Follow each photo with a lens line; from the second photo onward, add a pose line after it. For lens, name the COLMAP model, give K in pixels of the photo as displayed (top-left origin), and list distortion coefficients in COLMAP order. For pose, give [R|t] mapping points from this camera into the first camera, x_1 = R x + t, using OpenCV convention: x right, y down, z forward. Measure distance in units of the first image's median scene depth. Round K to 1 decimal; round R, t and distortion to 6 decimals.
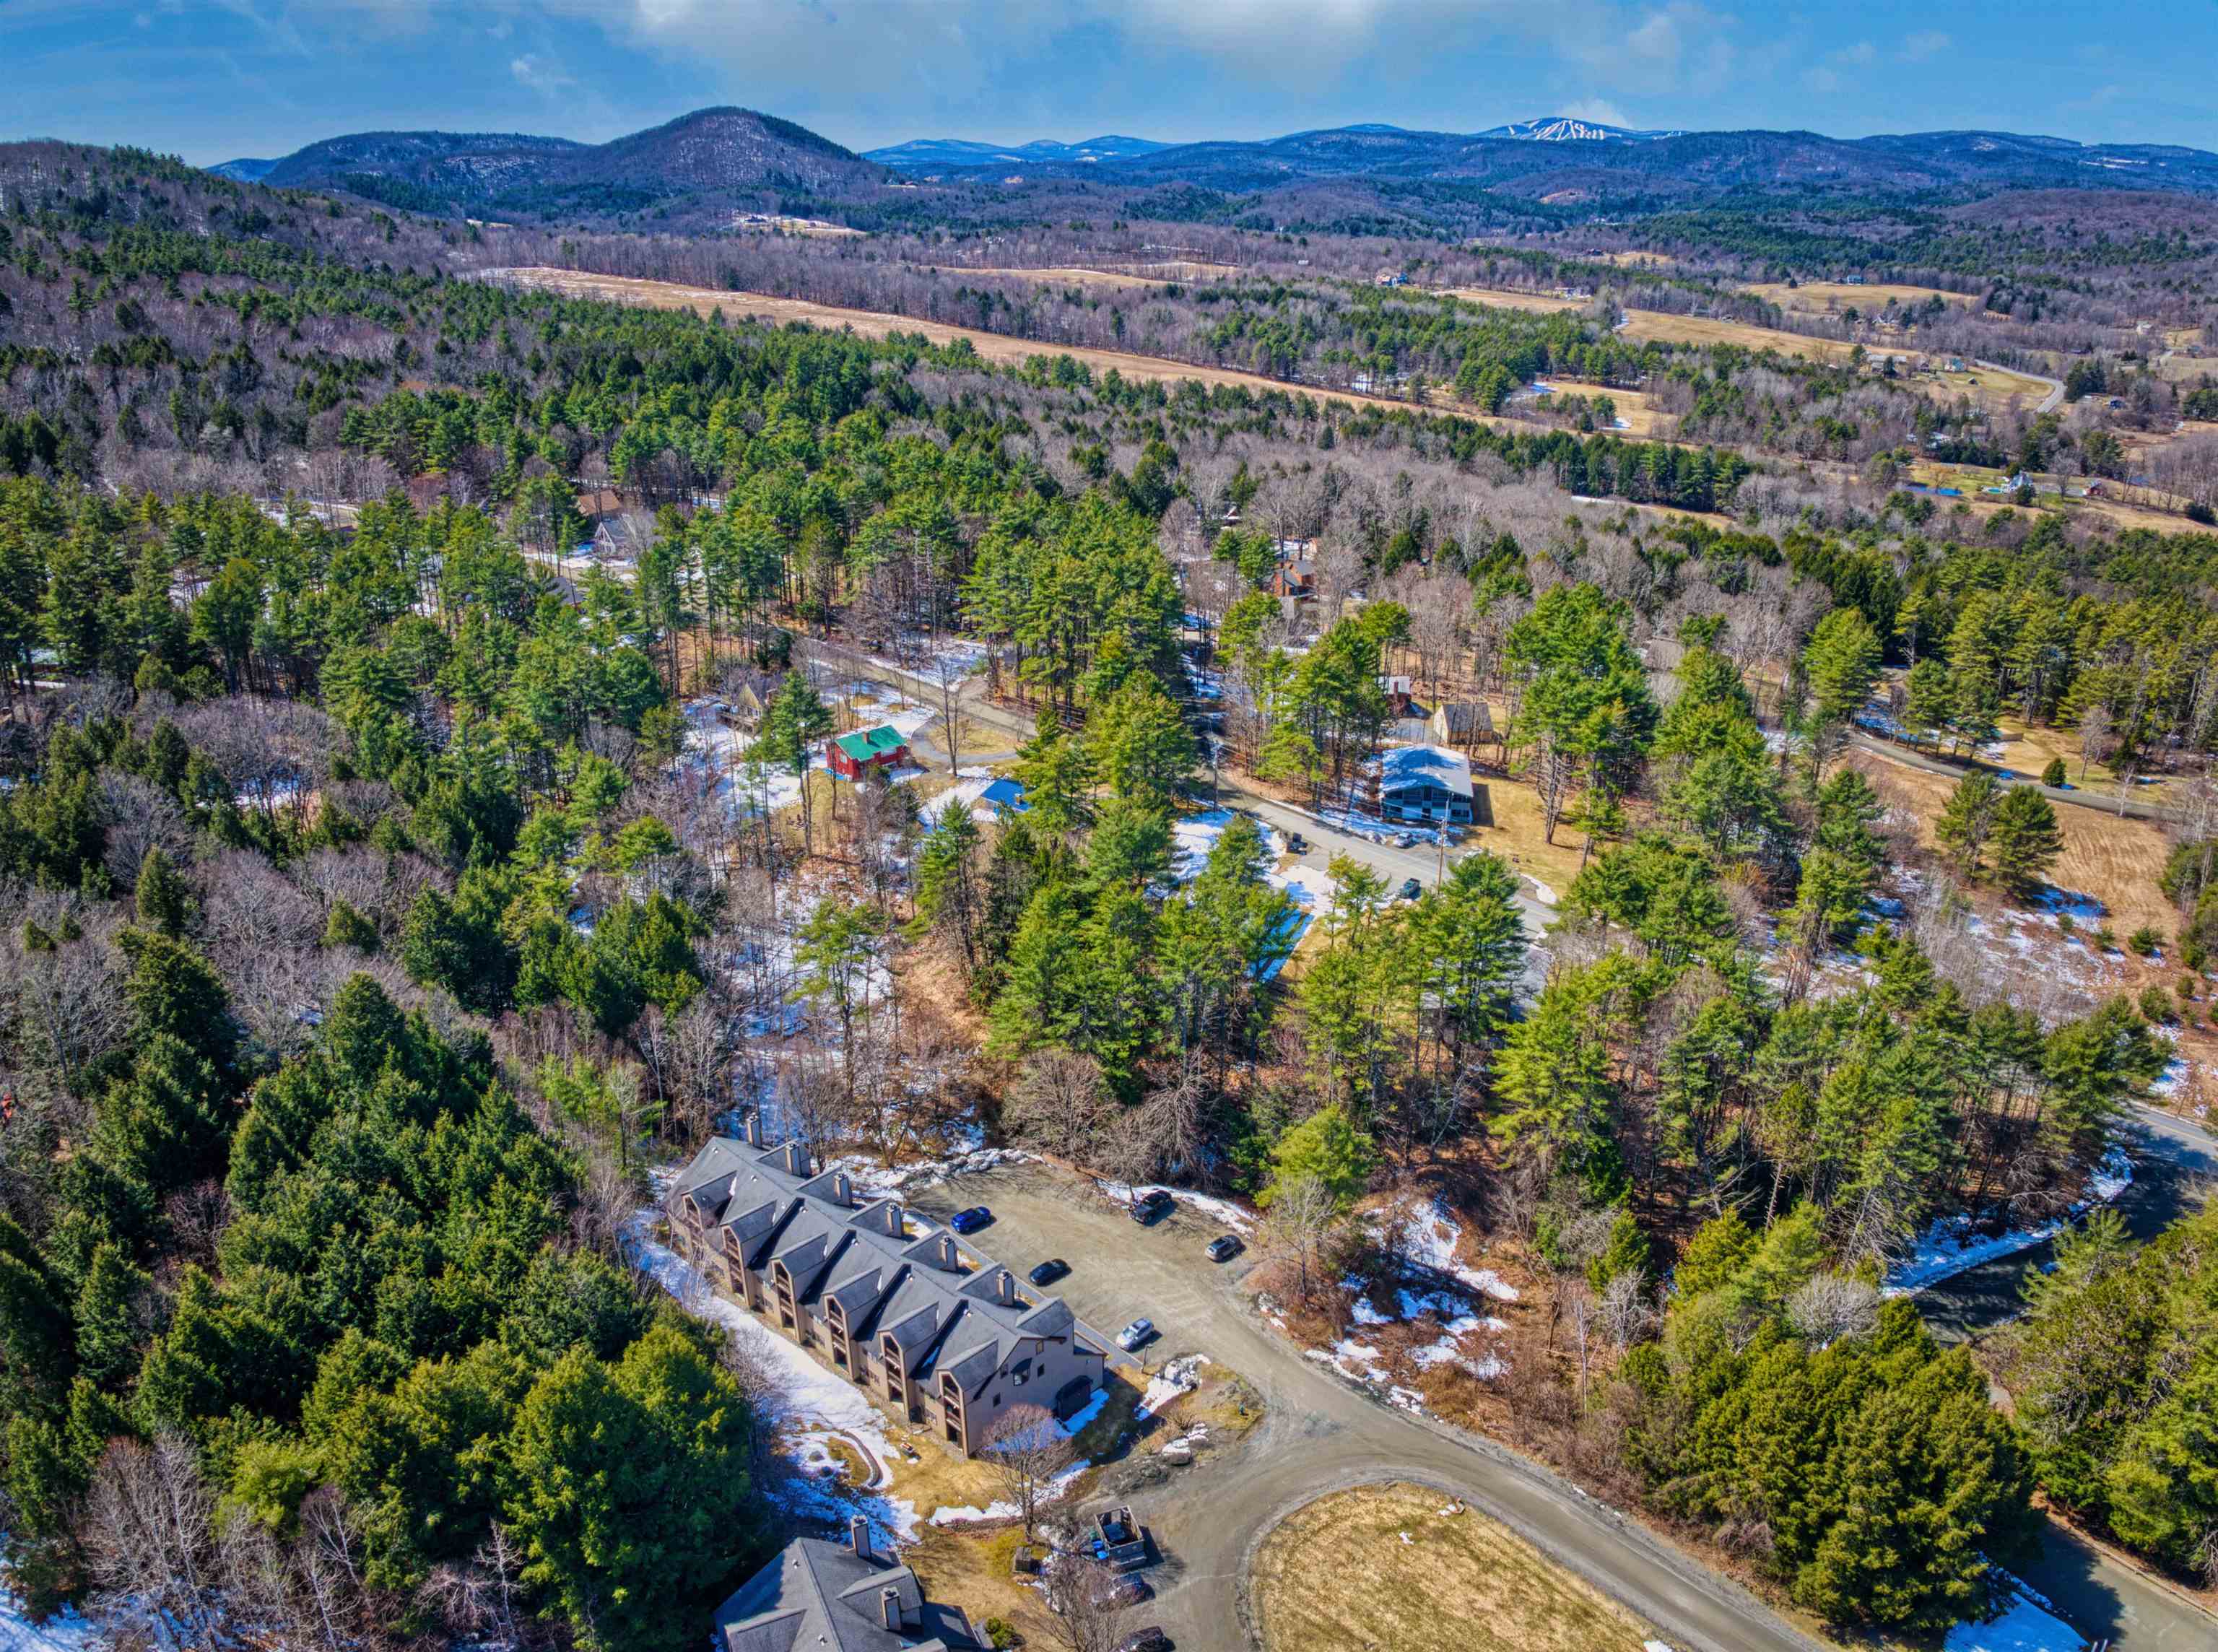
lens RADIAL K [[1602.9, 0, 1109.0], [0, 1602.9, 826.0], [0, 0, 1]] dist [-0.093957, -0.006000]
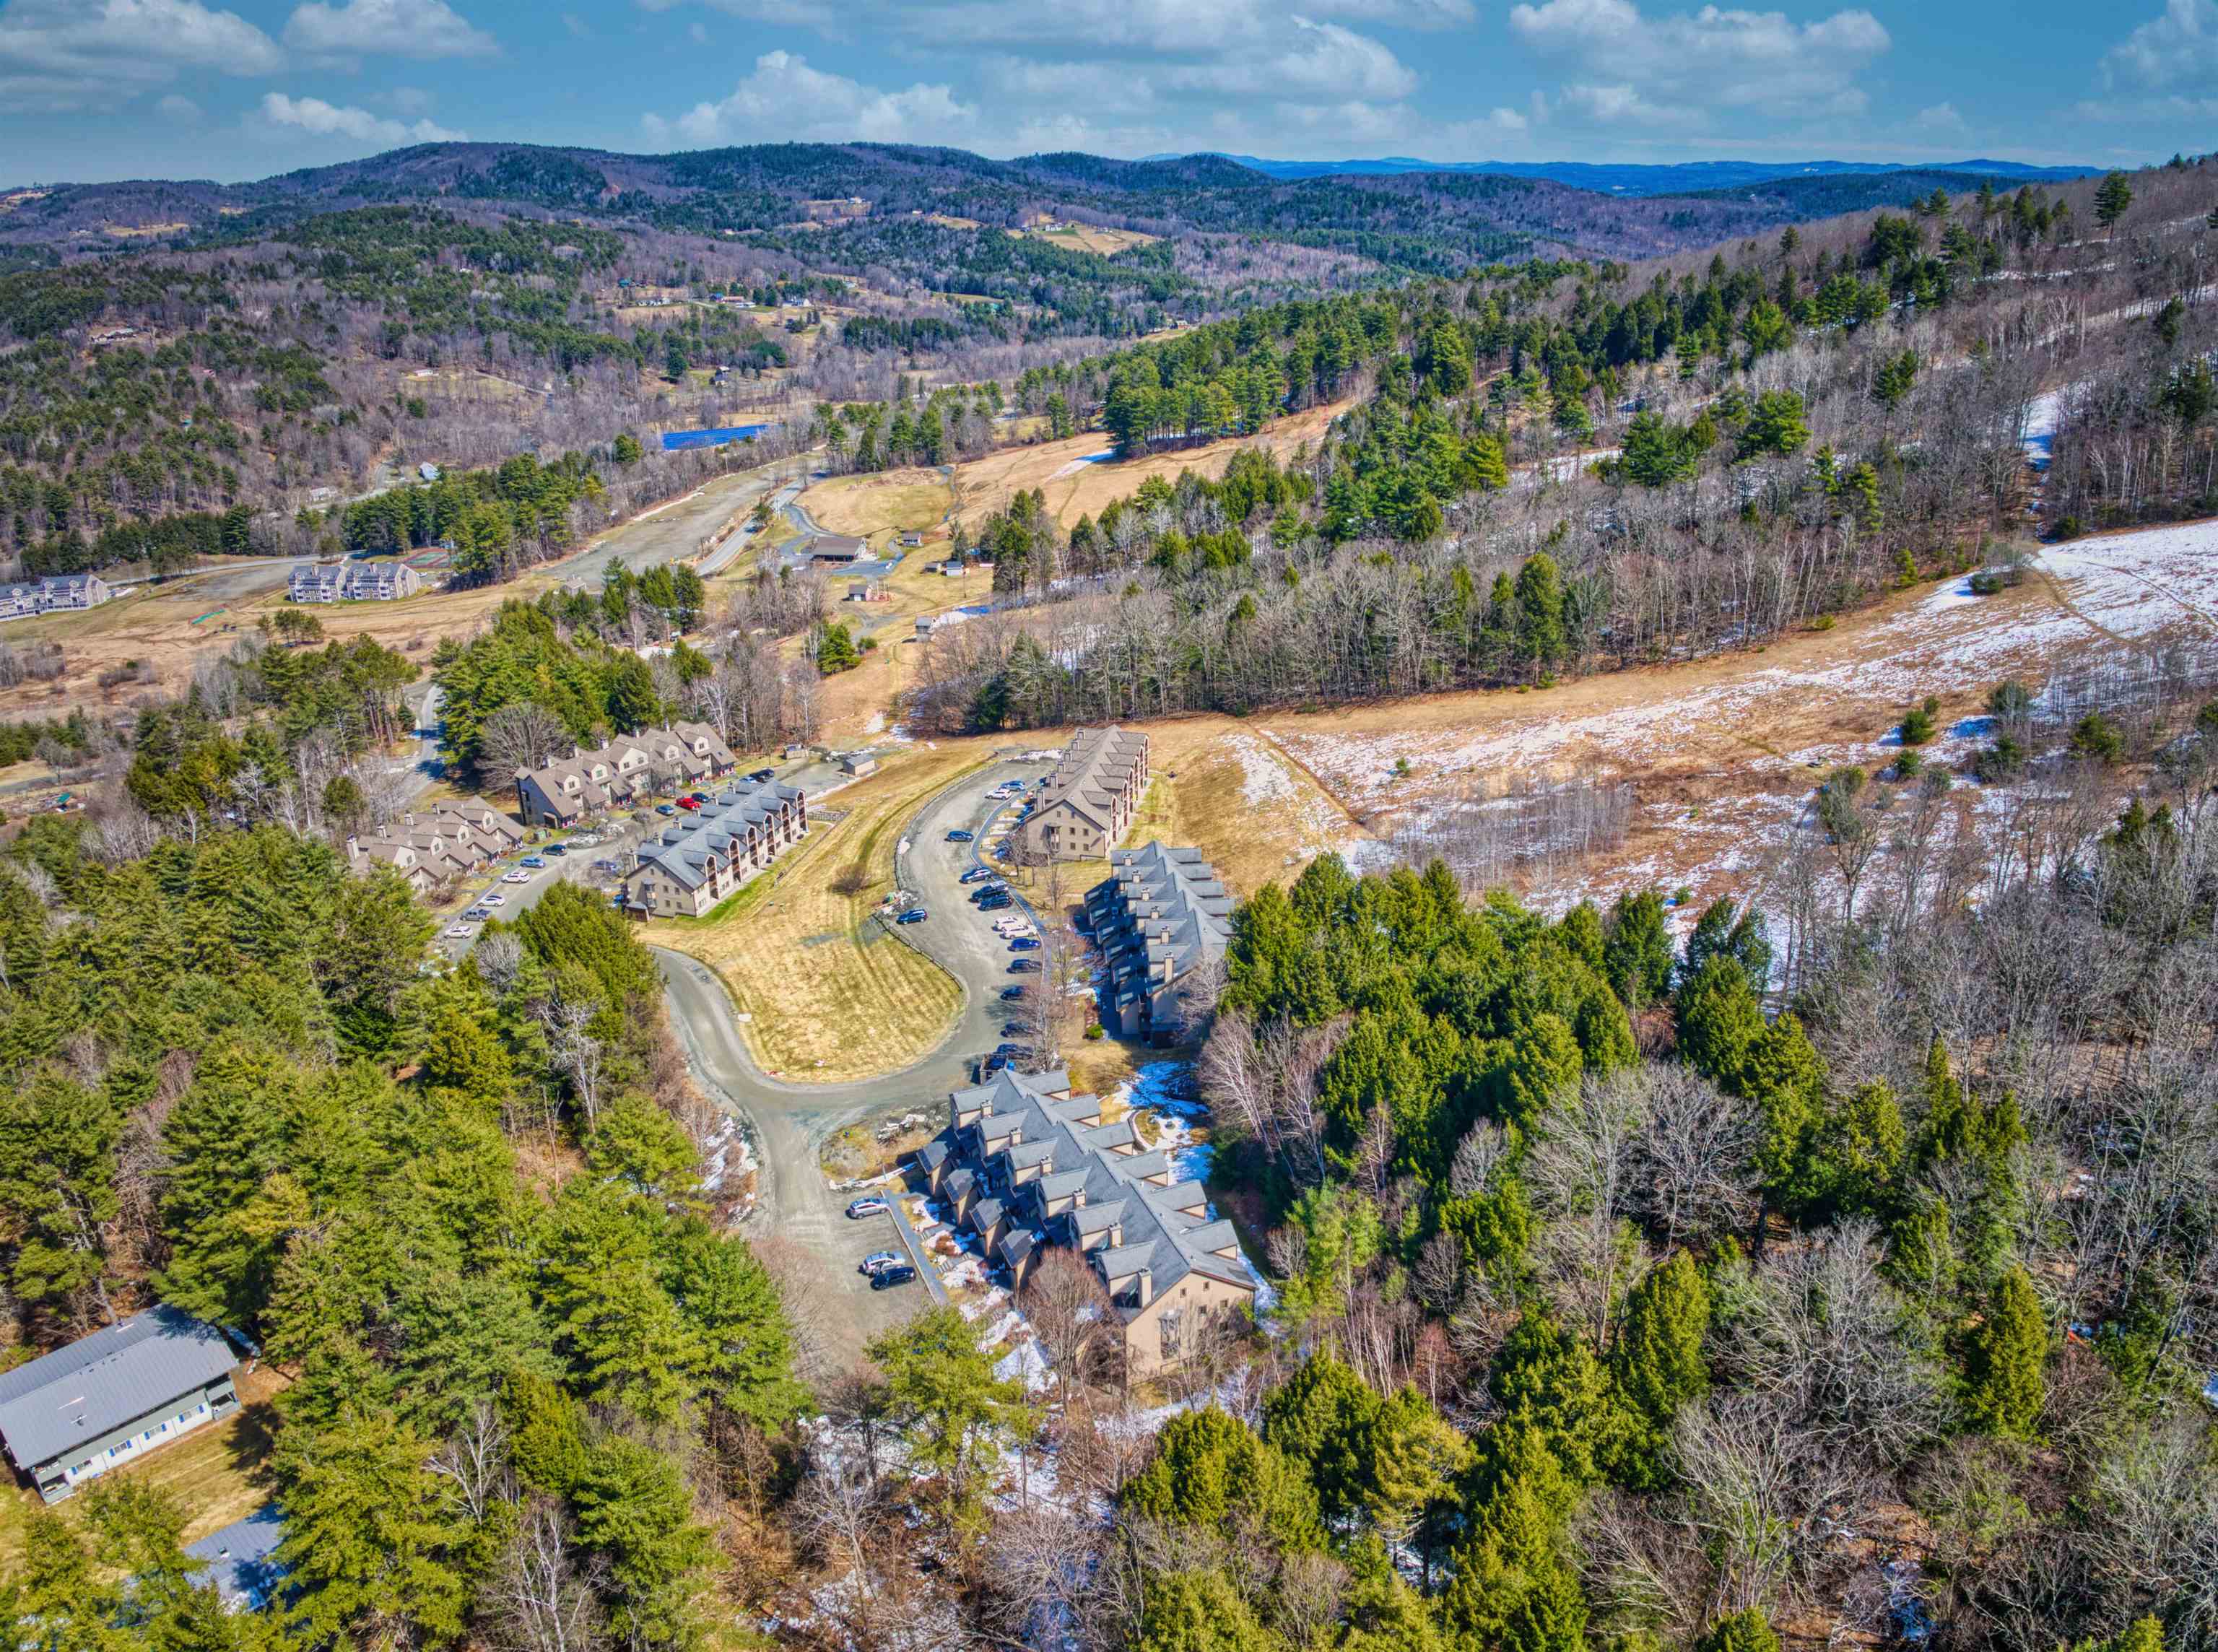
lens RADIAL K [[1602.9, 0, 1109.0], [0, 1602.9, 826.0], [0, 0, 1]] dist [-0.093957, -0.006000]
pose [[-0.922428, -0.138646, 0.360421, -0.483902], [0.161869, 0.708556, 0.686838, -0.587430], [-0.350606, 0.691900, -0.631150, 1.396040]]
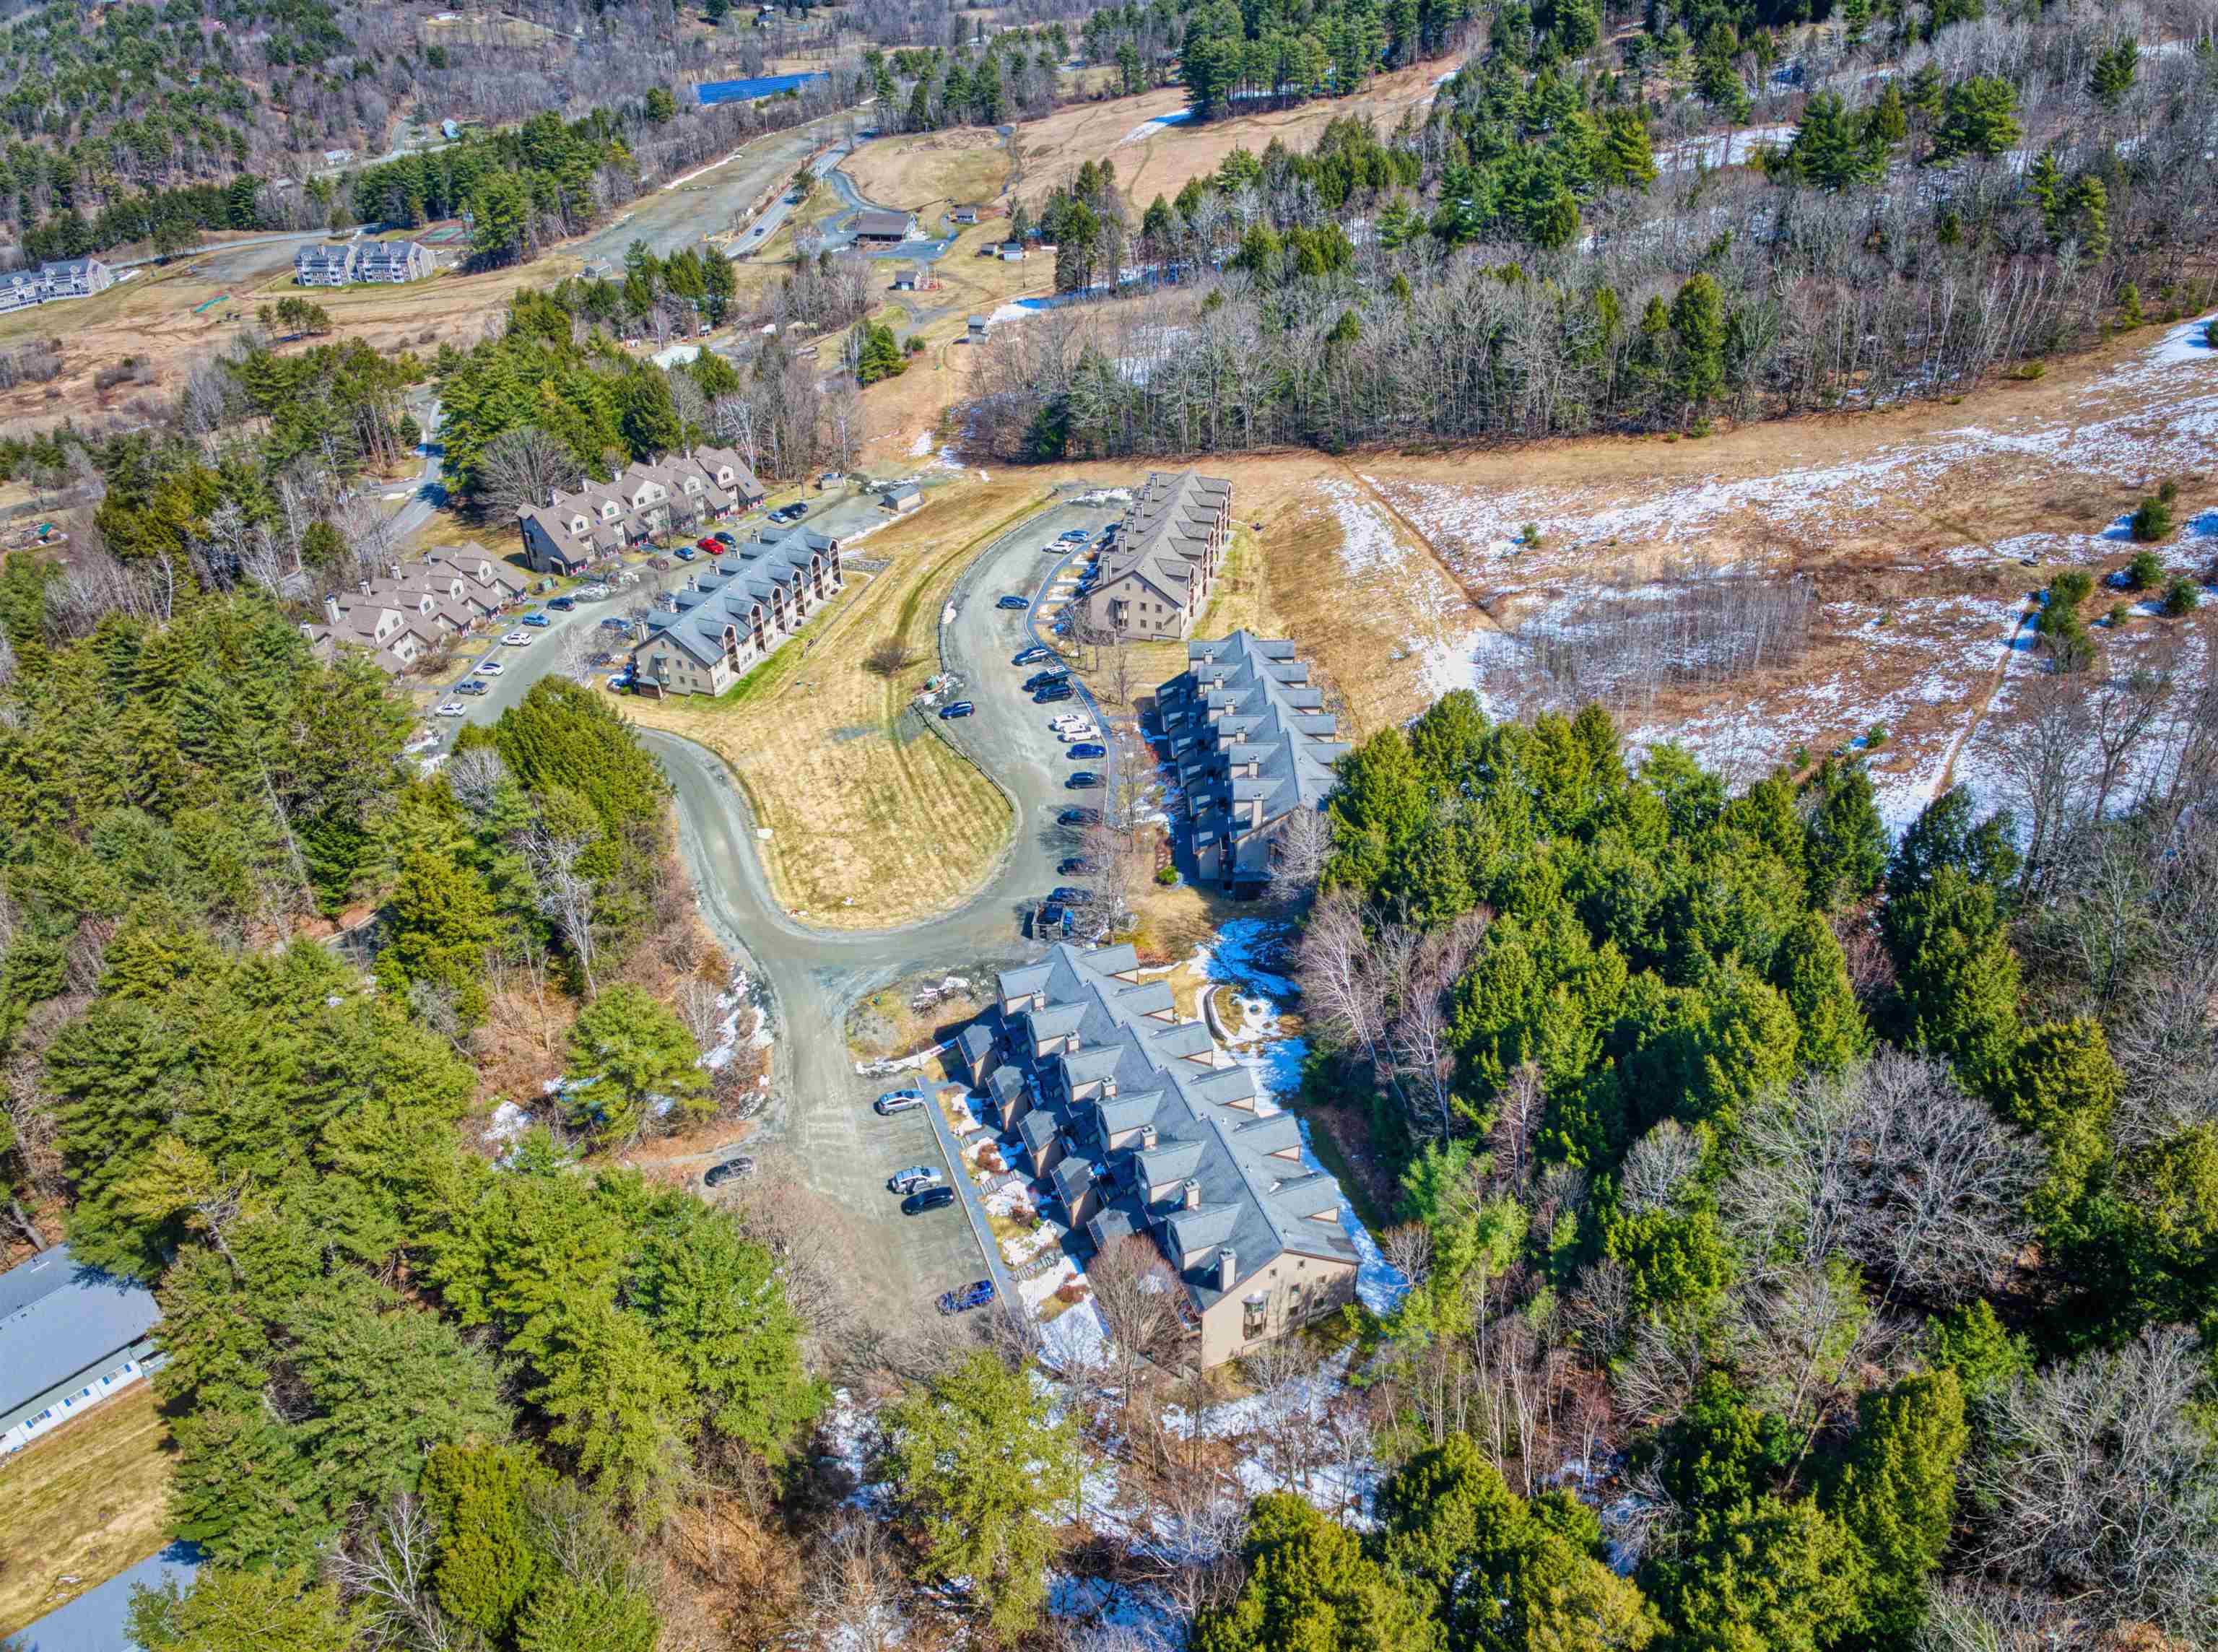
lens RADIAL K [[1602.9, 0, 1109.0], [0, 1602.9, 826.0], [0, 0, 1]] dist [-0.093957, -0.006000]
pose [[-0.905462, -0.229109, 0.357277, -0.385414], [0.179136, 0.556839, 0.811073, -0.509418], [-0.384770, 0.798398, -0.463155, 1.207323]]
